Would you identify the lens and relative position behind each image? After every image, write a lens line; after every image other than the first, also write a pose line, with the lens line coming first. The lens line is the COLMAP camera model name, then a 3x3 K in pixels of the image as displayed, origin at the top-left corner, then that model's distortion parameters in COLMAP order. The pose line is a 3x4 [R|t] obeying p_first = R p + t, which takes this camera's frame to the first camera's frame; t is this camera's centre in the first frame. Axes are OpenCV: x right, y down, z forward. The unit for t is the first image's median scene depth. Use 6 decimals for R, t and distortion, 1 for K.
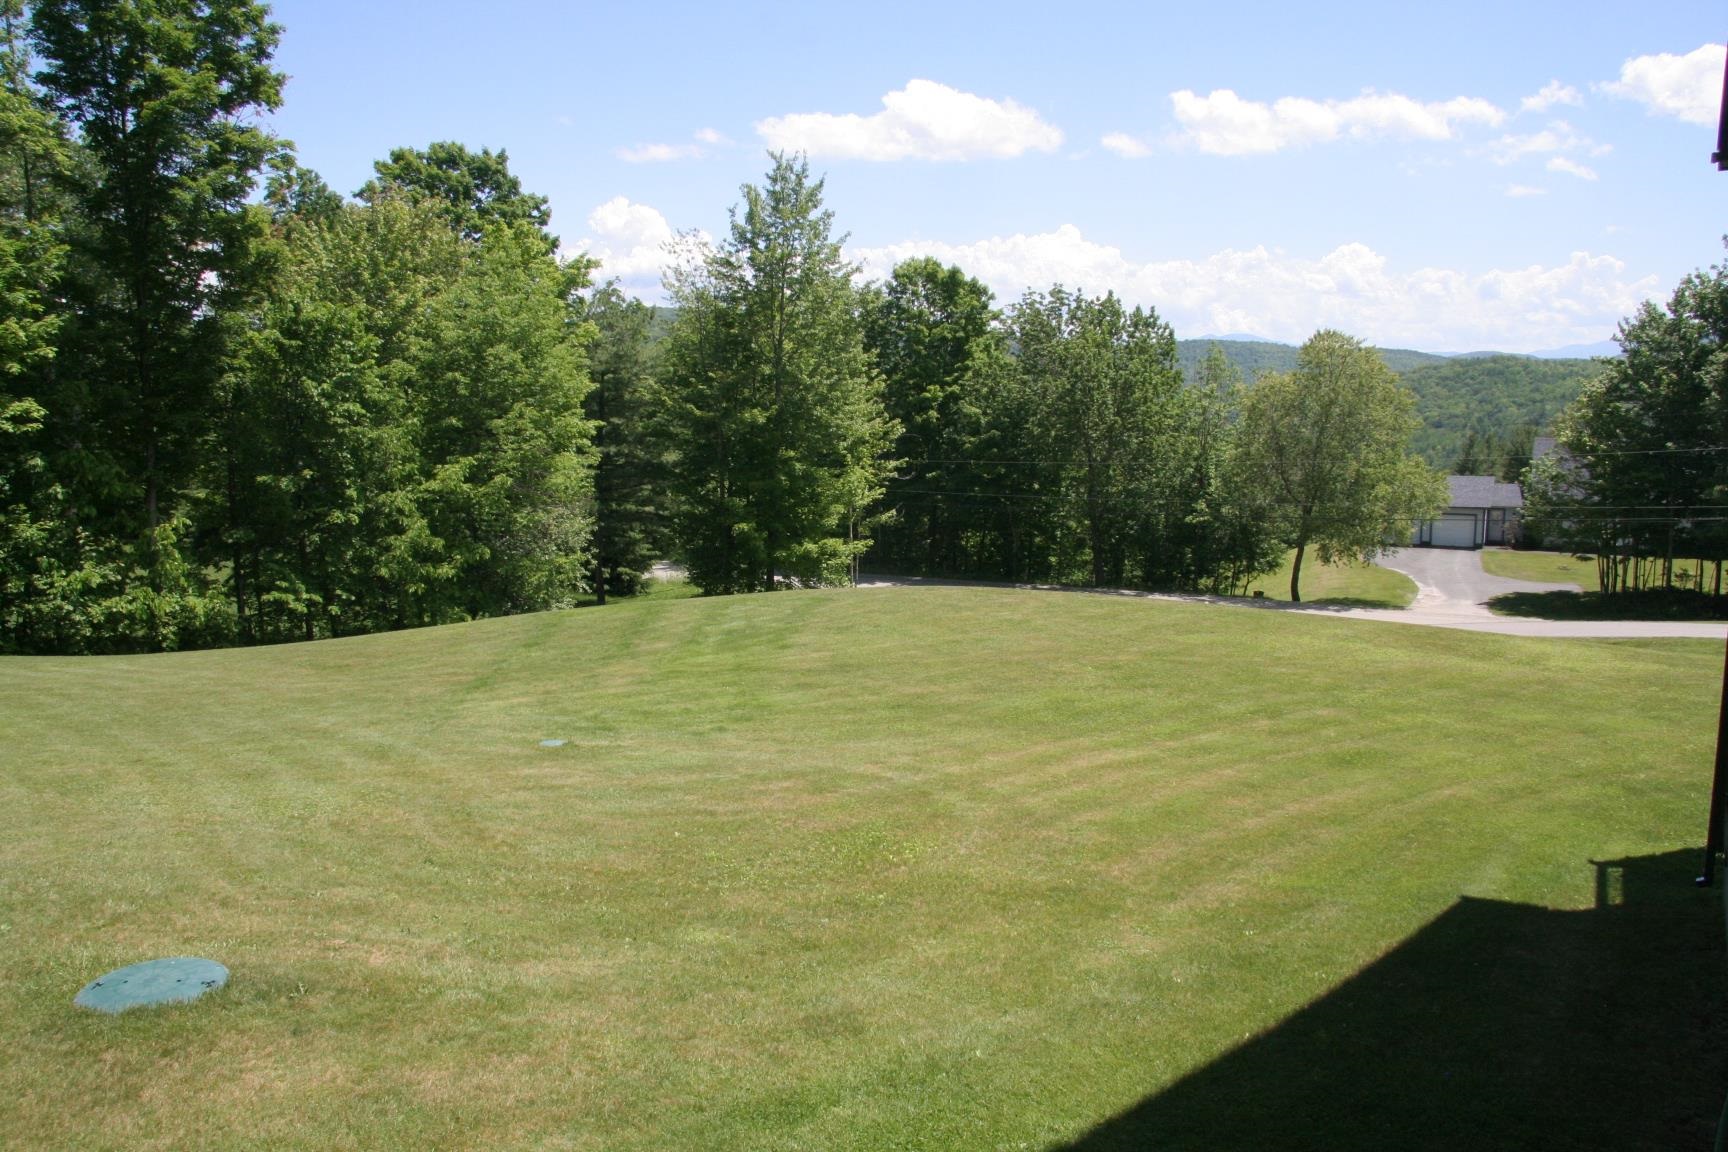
lens RADIAL K [[1302.9, 0, 862.9], [0, 1302.9, 570.9], [0, 0, 1]] dist [-0.032883, 0.005047]
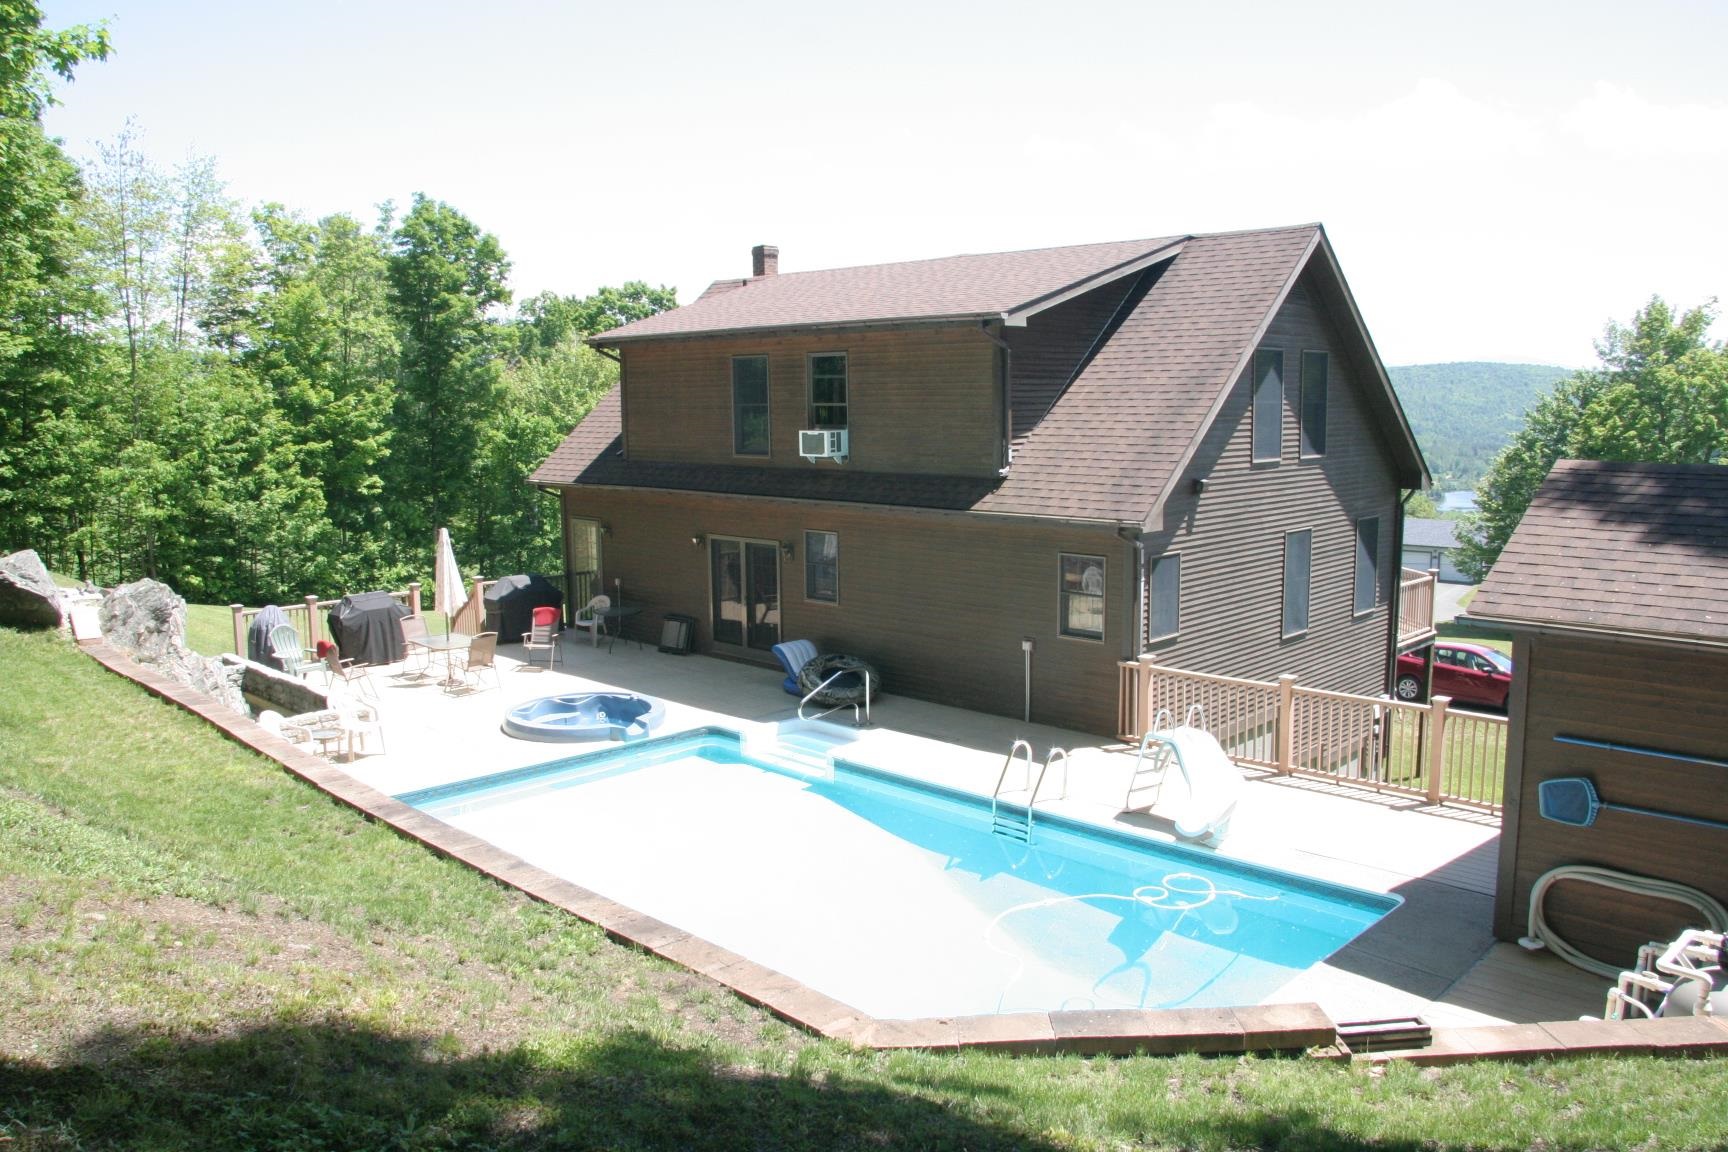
lens RADIAL K [[1302.9, 0, 865.5], [0, 1302.9, 580.6], [0, 0, 1]] dist [-0.032883, 0.005047]
pose [[0.982083, 0.034755, -0.185216, 0.362394], [-0.036864, 0.999289, -0.007952, 0.007488], [0.184808, 0.014637, 0.982666, -0.641500]]
